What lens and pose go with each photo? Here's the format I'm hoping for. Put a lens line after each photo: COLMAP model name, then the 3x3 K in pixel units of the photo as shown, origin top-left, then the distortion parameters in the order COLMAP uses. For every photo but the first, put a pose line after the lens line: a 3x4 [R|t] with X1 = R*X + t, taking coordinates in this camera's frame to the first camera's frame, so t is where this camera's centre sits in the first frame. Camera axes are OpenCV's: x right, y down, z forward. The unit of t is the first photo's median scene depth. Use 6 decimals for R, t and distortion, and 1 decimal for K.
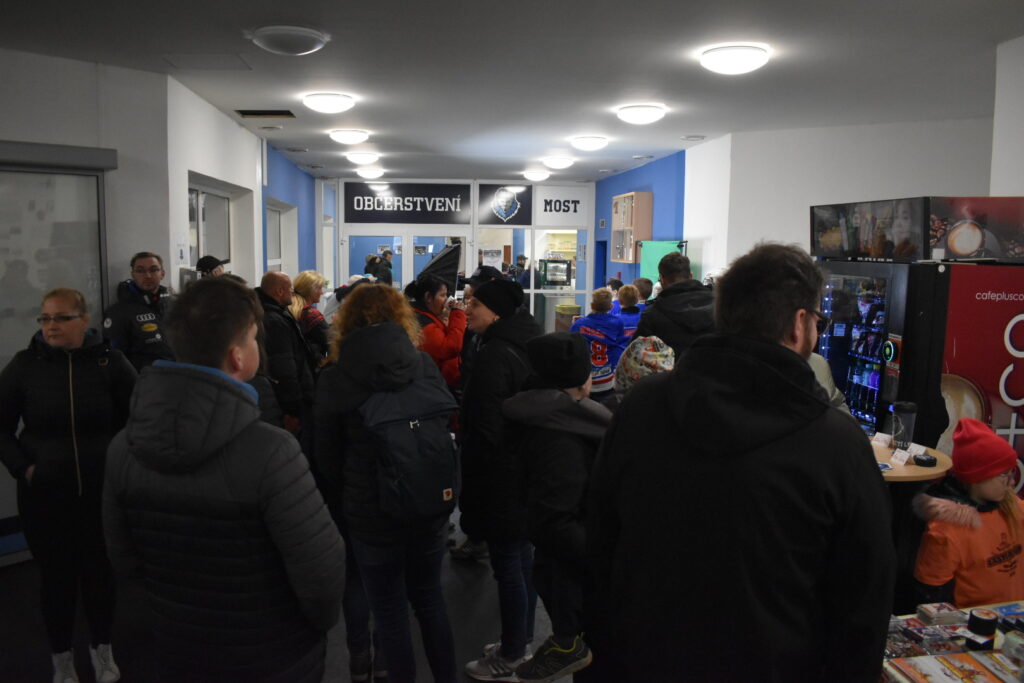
lens RADIAL K [[799.8, 0, 512.0], [0, 799.8, 341.5], [0, 0, 1]] dist [-0.083601, 0.000924]
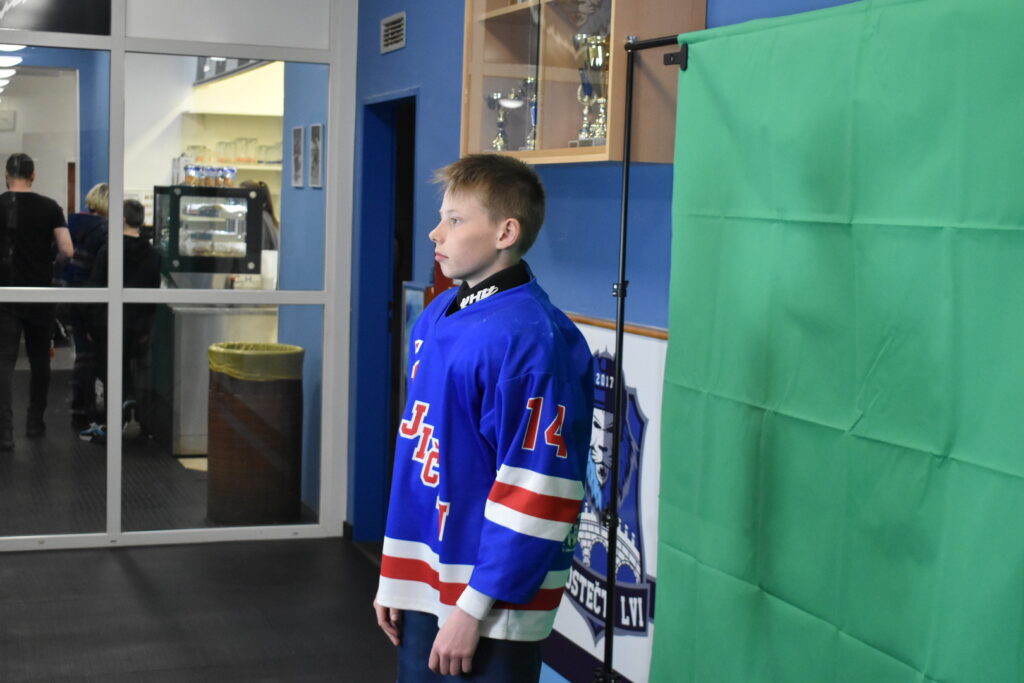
lens RADIAL K [[1600.0, 0, 512.0], [0, 1600.0, 341.5], [0, 0, 1]] dist [-0.008674, -0.001823]
pose [[0.971459, -0.005913, 0.237135, 0.023097], [0.012253, 0.999606, -0.025272, -0.028815], [-0.236892, 0.027456, 0.971148, 0.404555]]
